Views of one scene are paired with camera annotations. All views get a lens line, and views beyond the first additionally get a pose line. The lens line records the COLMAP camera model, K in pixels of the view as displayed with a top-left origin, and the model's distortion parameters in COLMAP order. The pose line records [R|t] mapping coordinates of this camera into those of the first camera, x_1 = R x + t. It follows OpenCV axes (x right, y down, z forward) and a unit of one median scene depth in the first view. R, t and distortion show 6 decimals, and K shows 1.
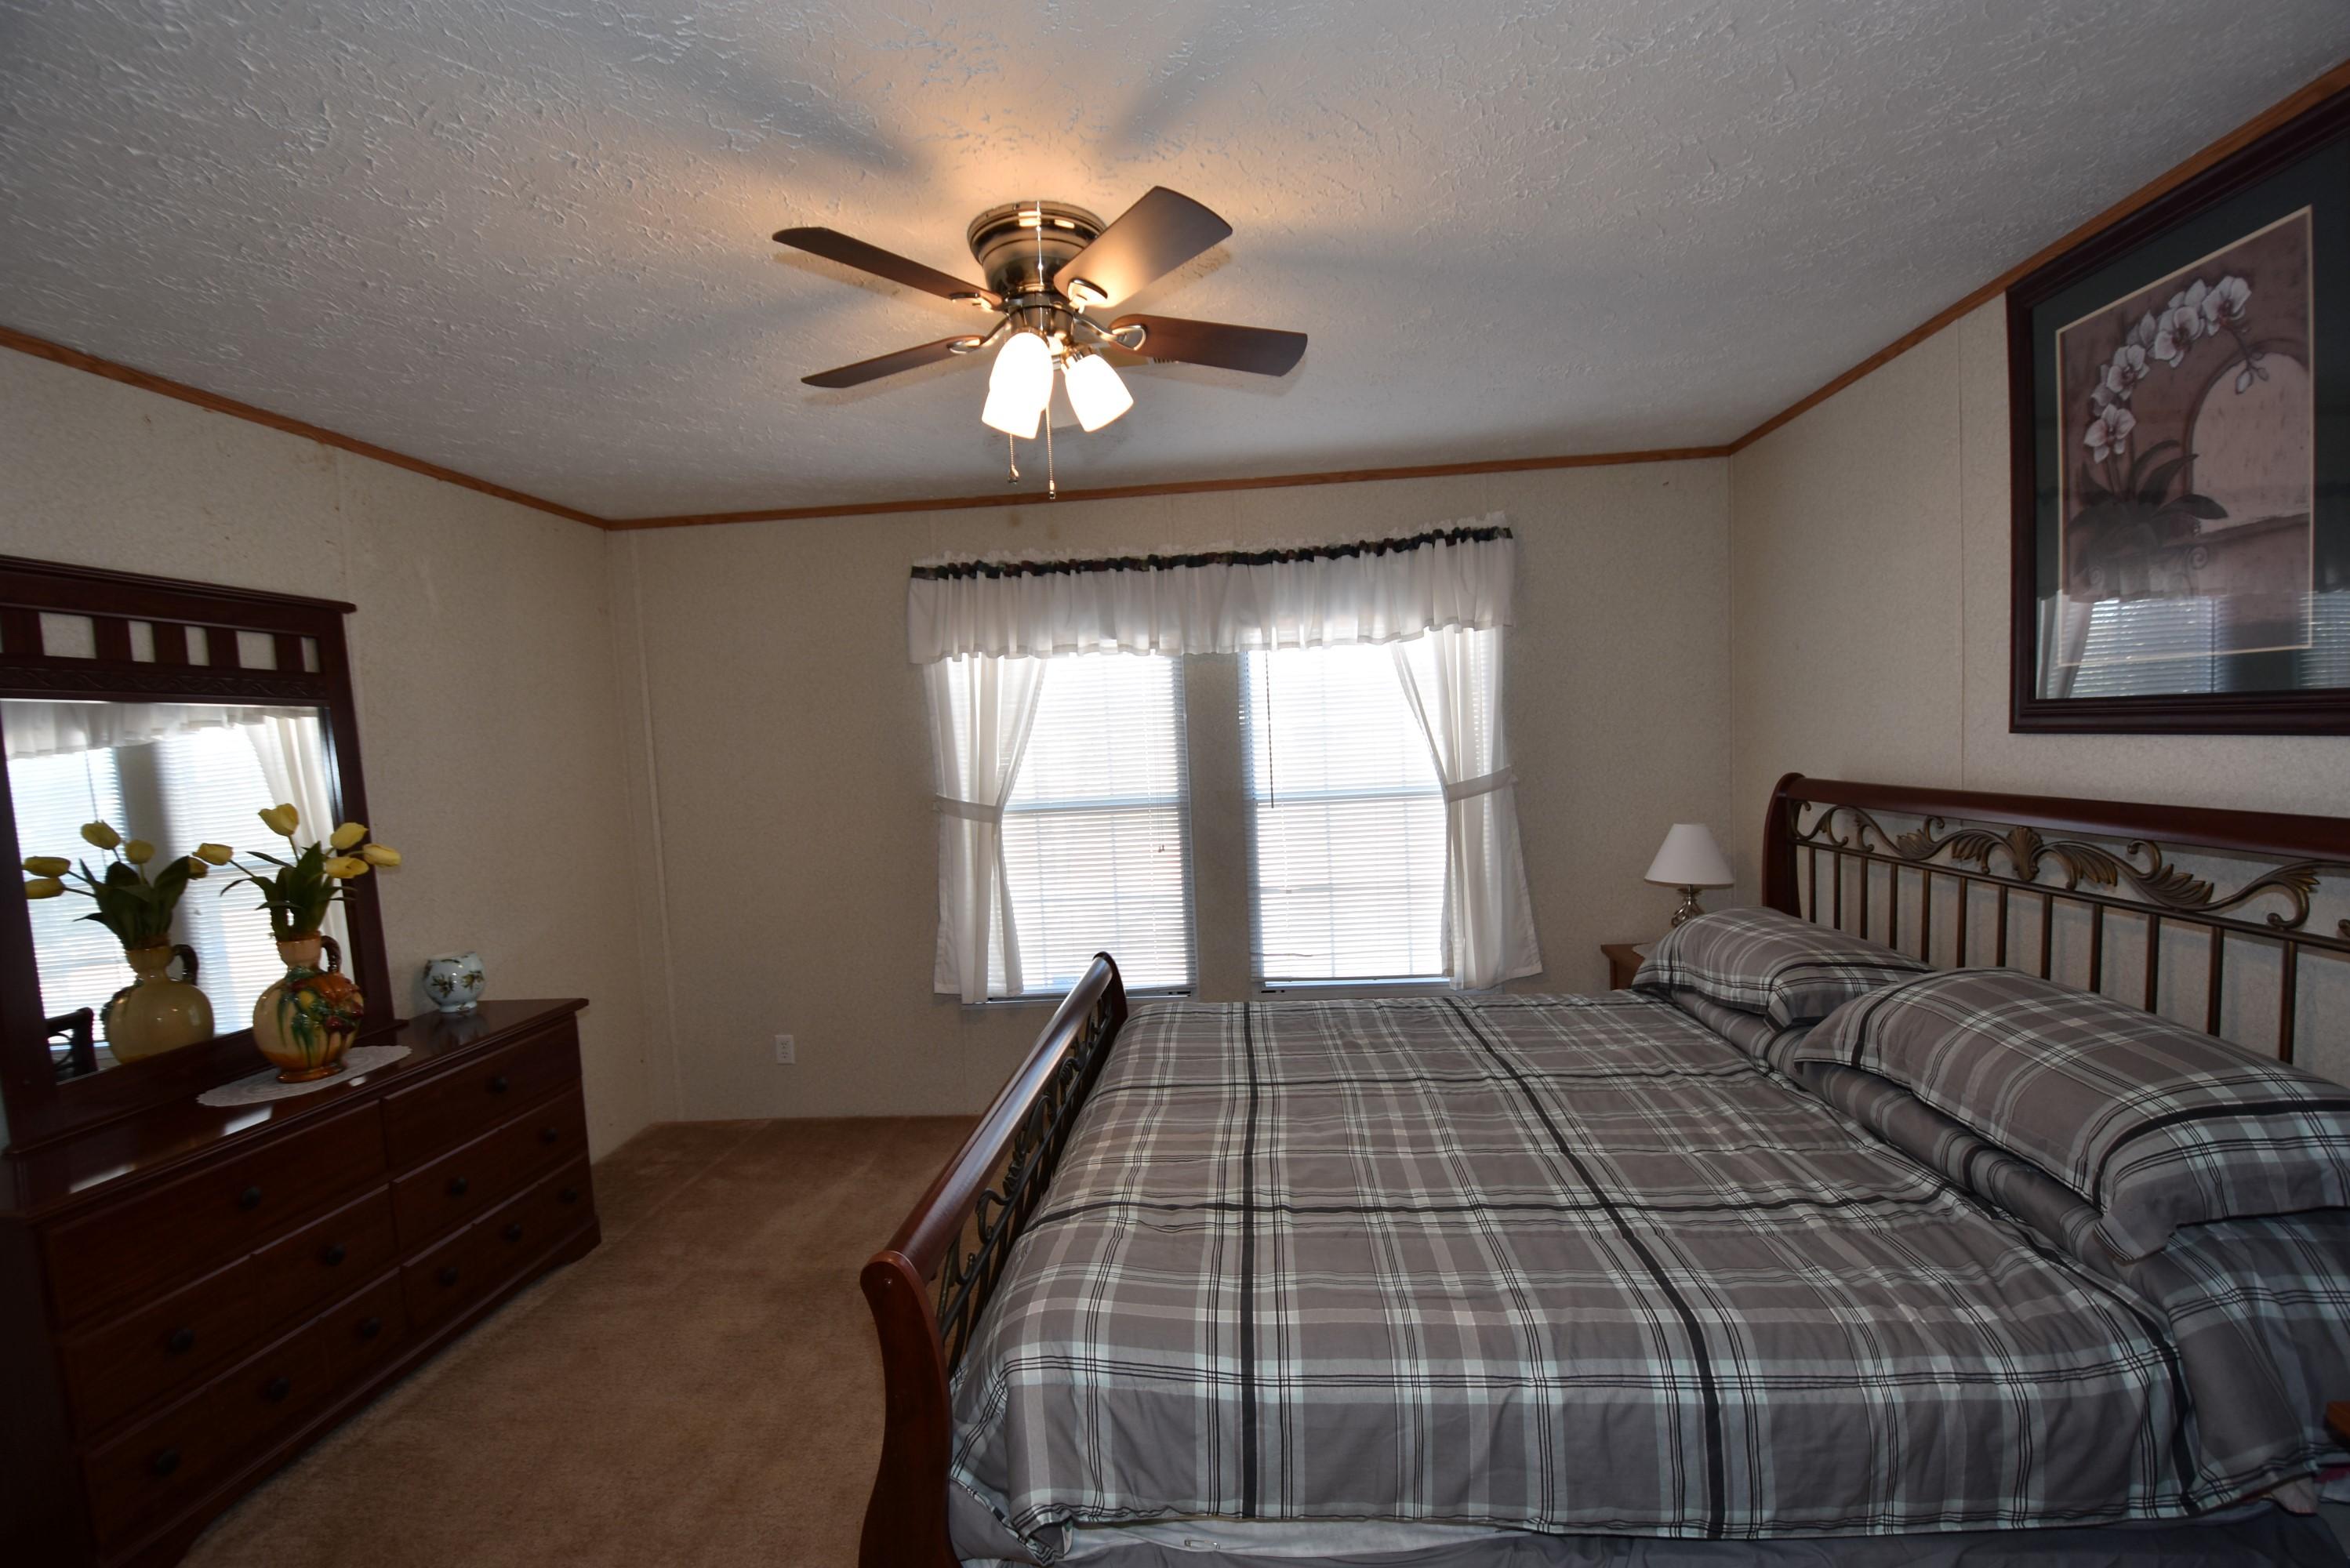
lens RADIAL K [[1024.7, 0, 1177.1], [0, 1024.7, 804.3], [0, 0, 1]] dist [0.004248, -0.015099]
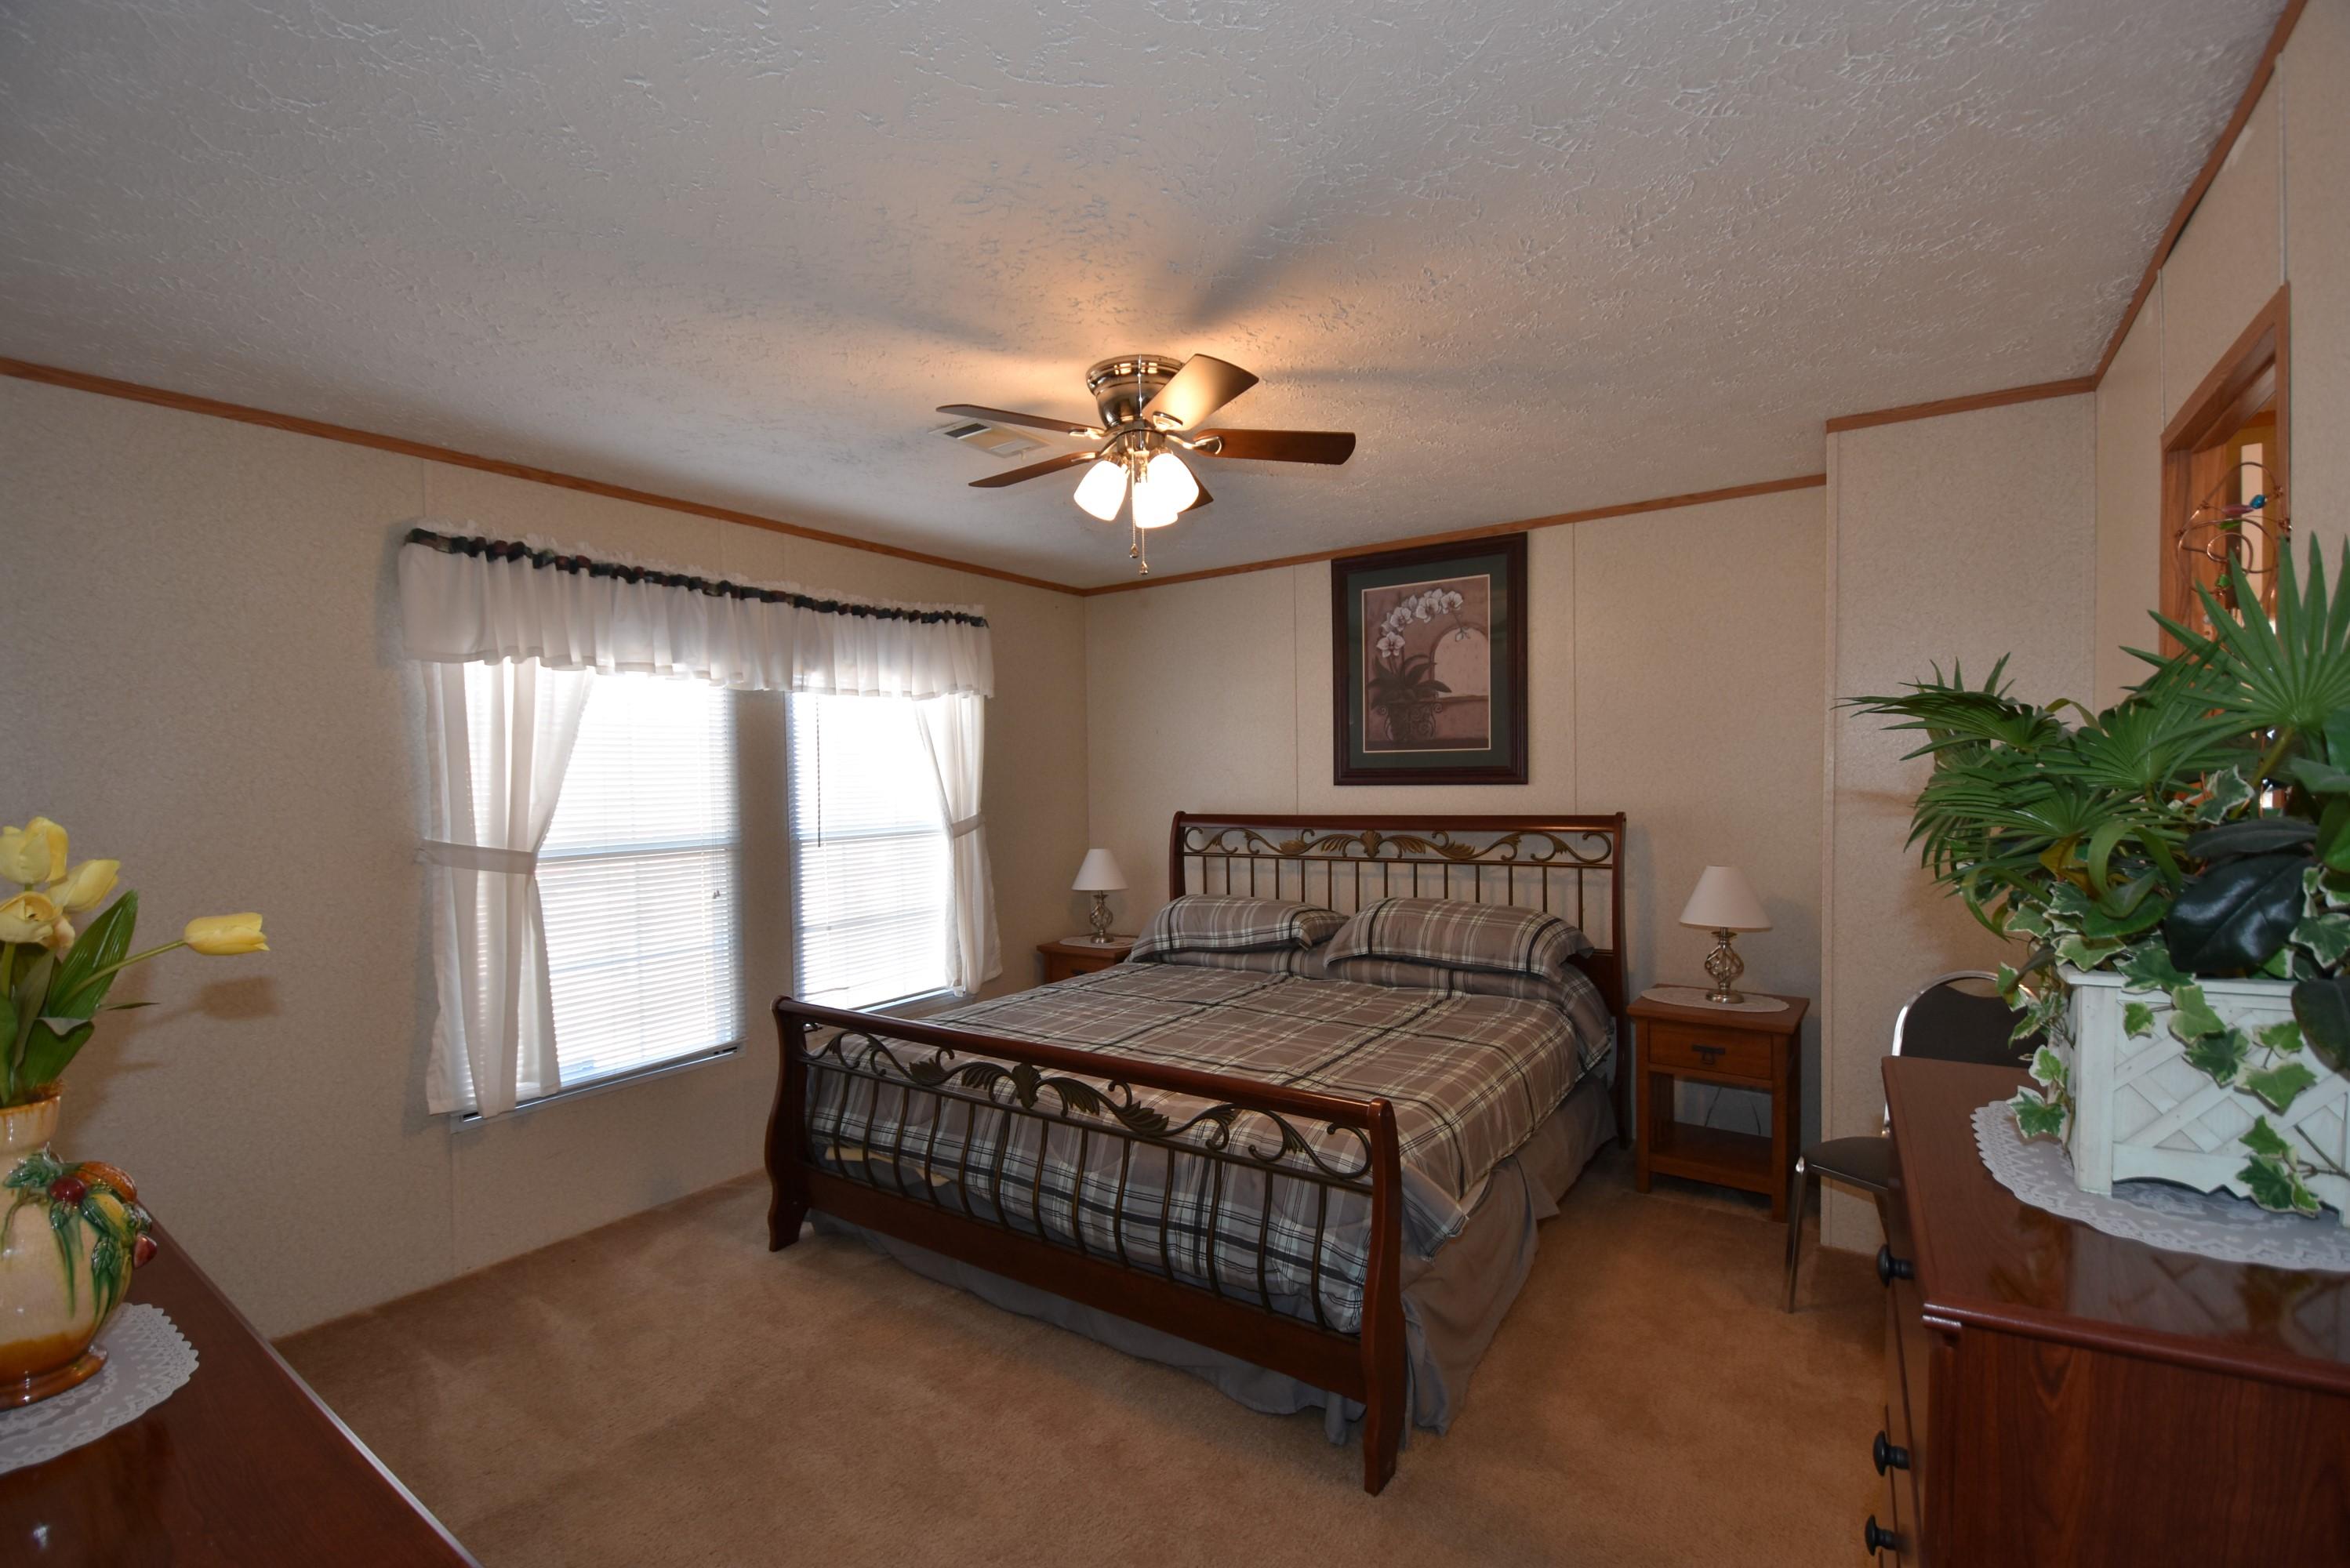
lens RADIAL K [[1024.7, 0, 1181.5], [0, 1024.7, 800.0], [0, 0, 1]] dist [0.004248, -0.015099]
pose [[0.498114, 0.019120, 0.866901, -0.947413], [0.047421, 0.997660, -0.049251, 0.037651], [-0.865814, 0.065642, 0.496042, 0.268125]]
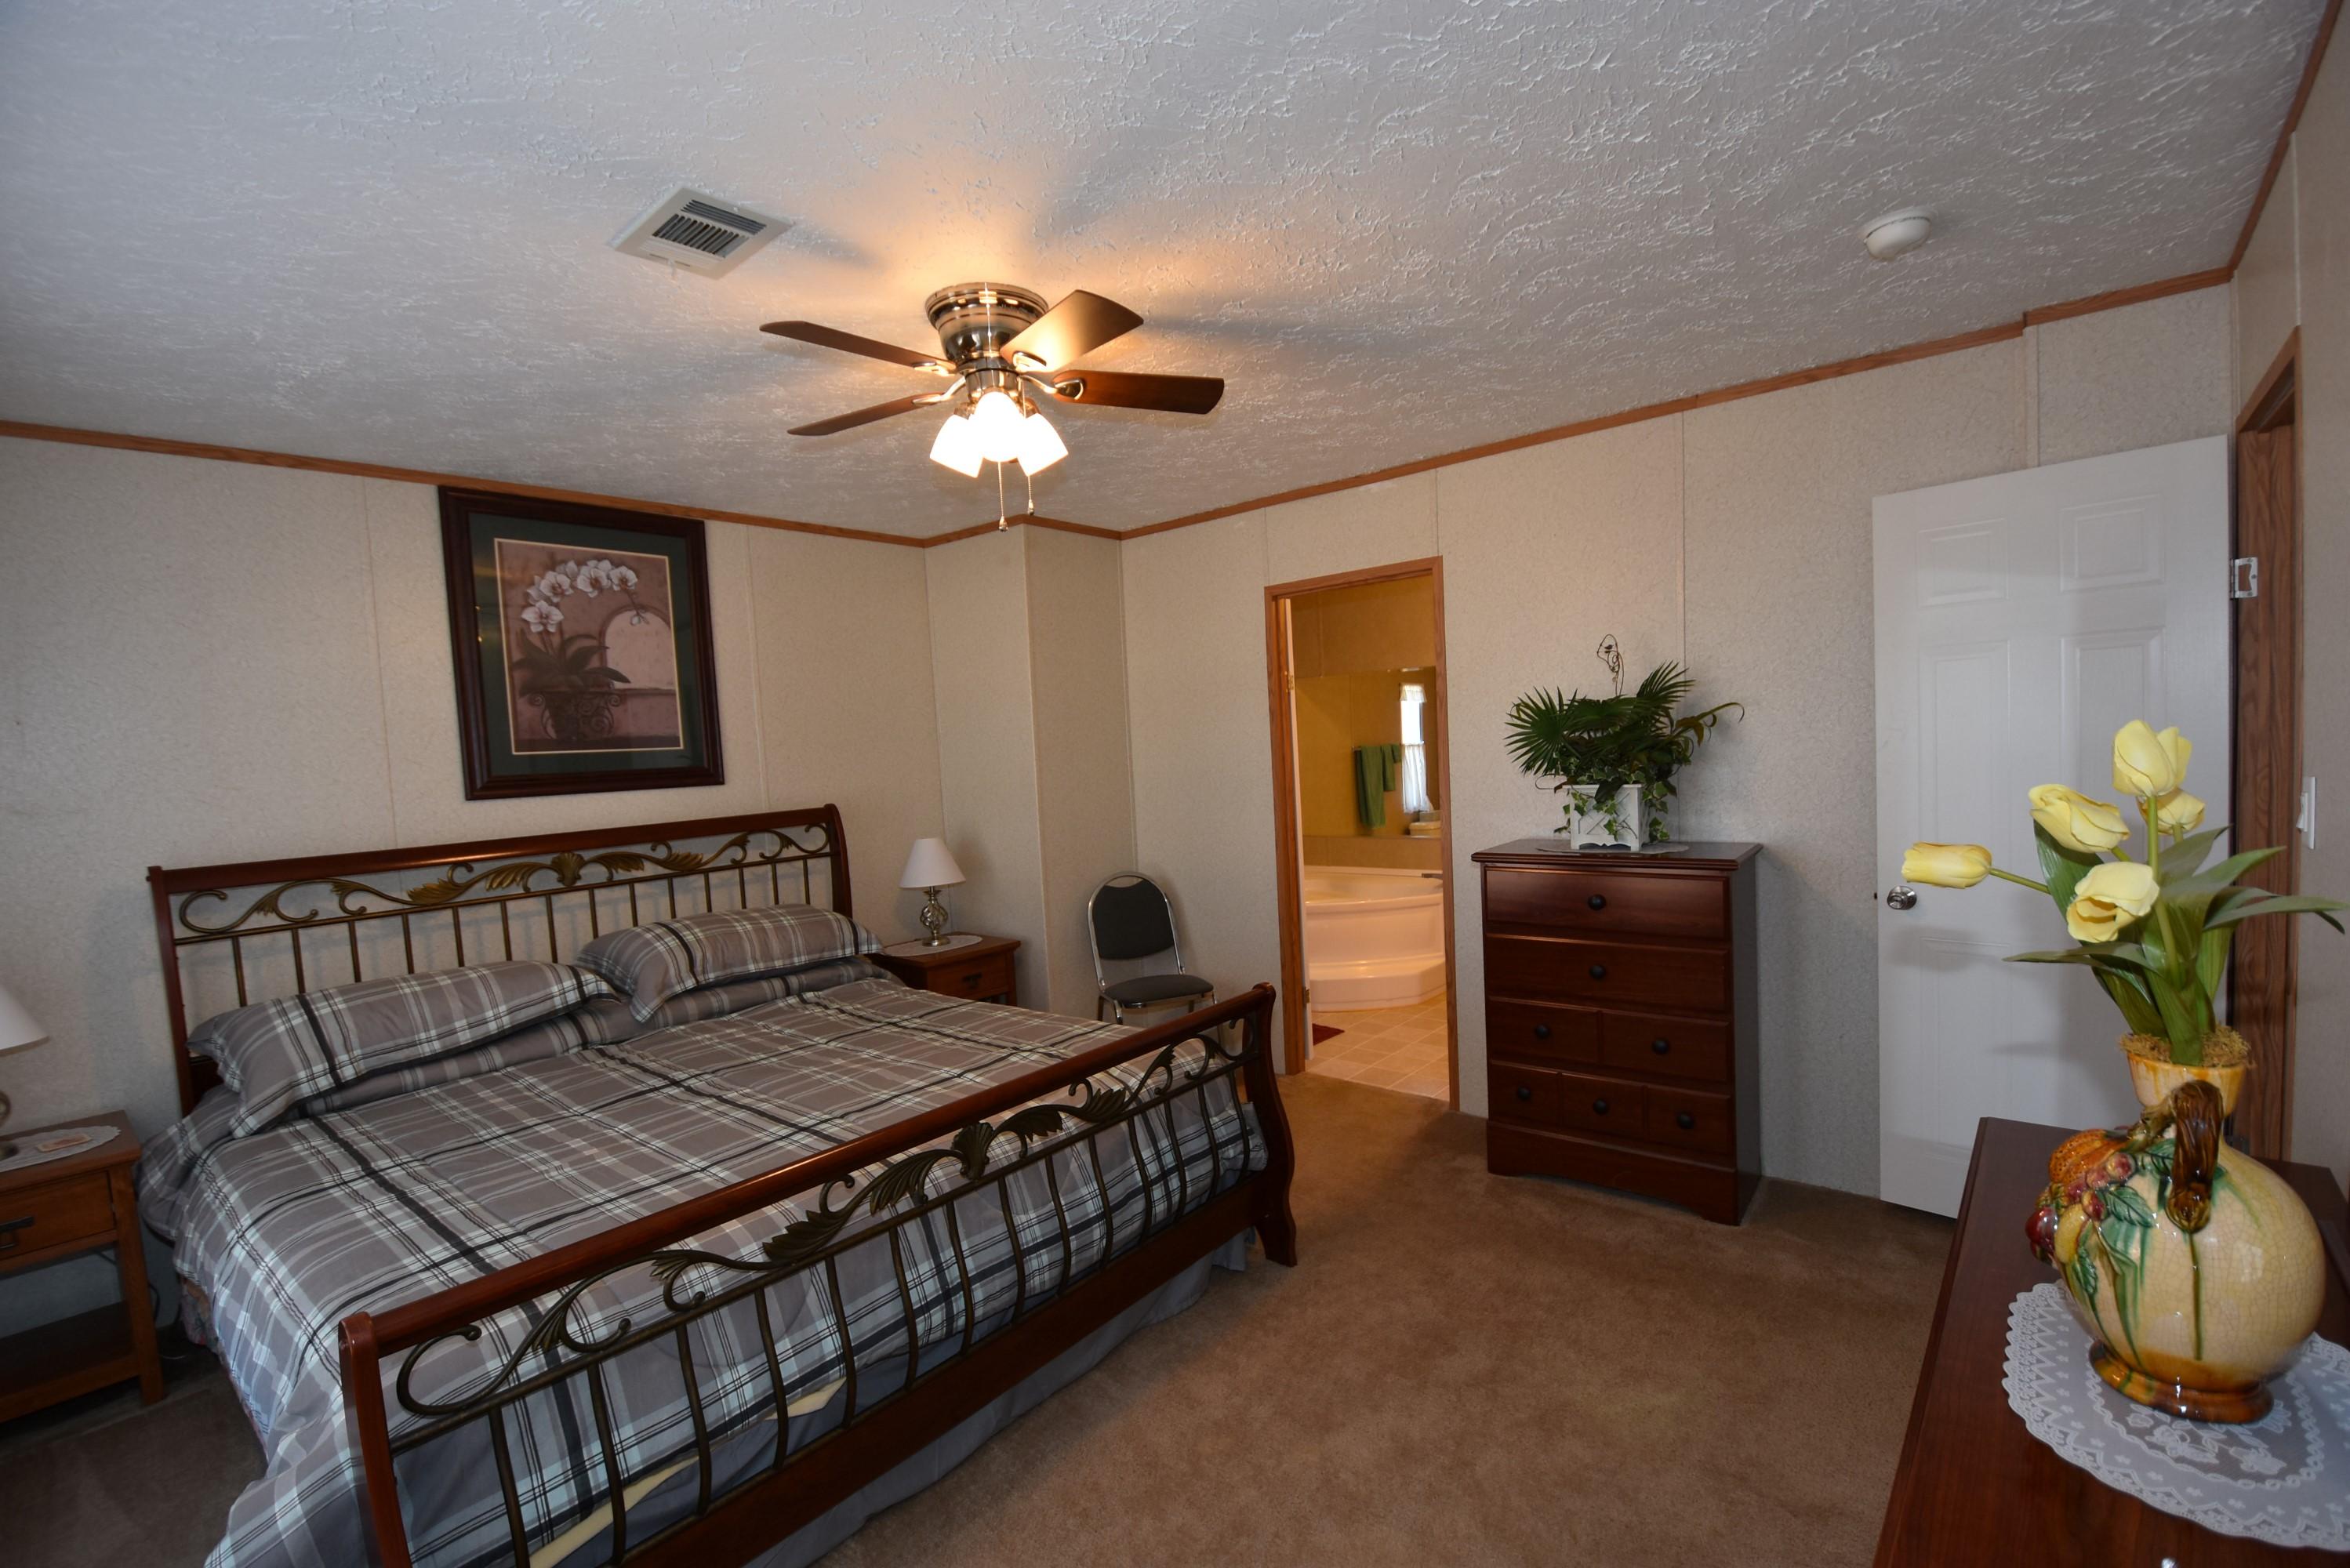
lens RADIAL K [[1024.7, 0, 1175.6], [0, 1024.7, 808.4], [0, 0, 1]] dist [0.004248, -0.015099]
pose [[-0.809339, 0.055589, 0.584706, -0.737131], [0.129682, 0.987855, 0.085586, -0.049848], [-0.572847, 0.145093, -0.806718, 1.471535]]
